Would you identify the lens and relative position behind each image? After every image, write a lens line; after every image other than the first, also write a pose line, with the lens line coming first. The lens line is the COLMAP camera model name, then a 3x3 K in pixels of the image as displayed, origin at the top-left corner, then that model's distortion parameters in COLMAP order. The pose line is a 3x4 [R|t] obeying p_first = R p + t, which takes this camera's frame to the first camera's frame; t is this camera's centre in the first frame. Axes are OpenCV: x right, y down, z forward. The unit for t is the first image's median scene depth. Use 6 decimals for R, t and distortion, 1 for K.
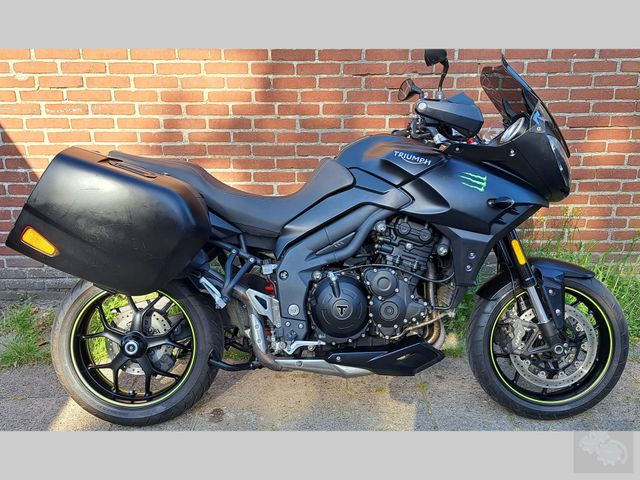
lens RADIAL K [[637.4, 0, 331.7], [0, 637.4, 243.2], [0, 0, 1]] dist [0.099647, -0.169177]
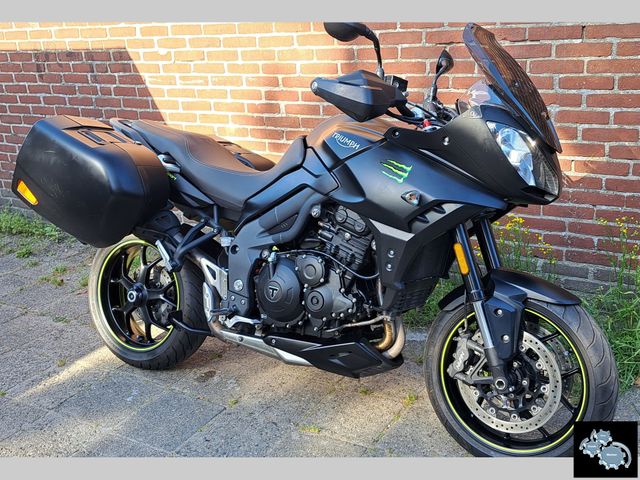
lens RADIAL K [[725.3, 0, 336.1], [0, 725.3, 228.0], [0, 0, 1]] dist [0.135585, -0.320890]
pose [[0.845882, 0.114656, -0.520901, 0.542477], [-0.111101, 0.993076, 0.038172, -0.037492], [0.521670, 0.025583, 0.852763, 0.081228]]
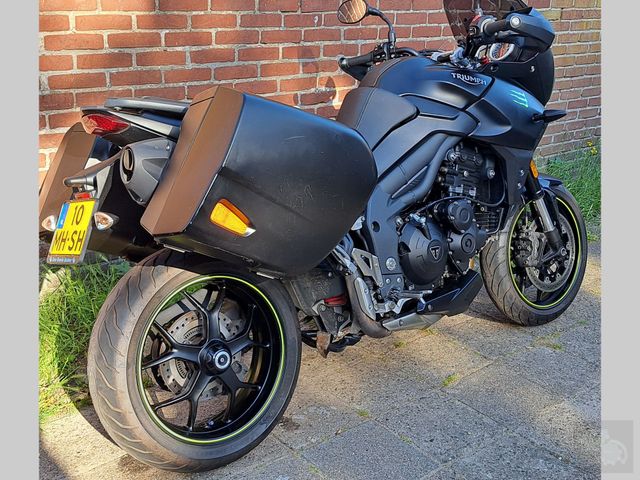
lens RADIAL K [[778.1, 0, 350.0], [0, 778.1, 239.4], [0, 0, 1]] dist [0.048768, -0.010484]
pose [[0.767042, -0.182617, 0.615060, -0.613162], [0.165079, 0.982537, 0.085854, -0.022533], [-0.619997, 0.035680, 0.783792, 0.170083]]
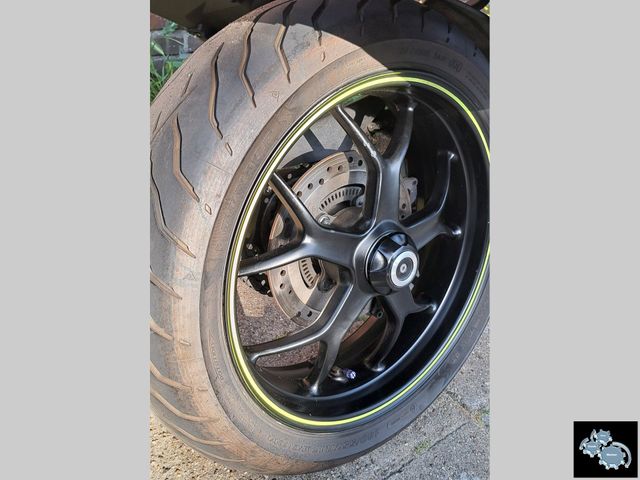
lens RADIAL K [[643.9, 0, 345.2], [0, 643.9, 240.8], [0, 0, 1]] dist [0.113284, -0.195420]
pose [[0.804892, -0.222173, 0.550262, -0.438468], [0.053000, 0.950478, 0.306239, 0.036825], [-0.591050, -0.217325, 0.776807, 0.642092]]
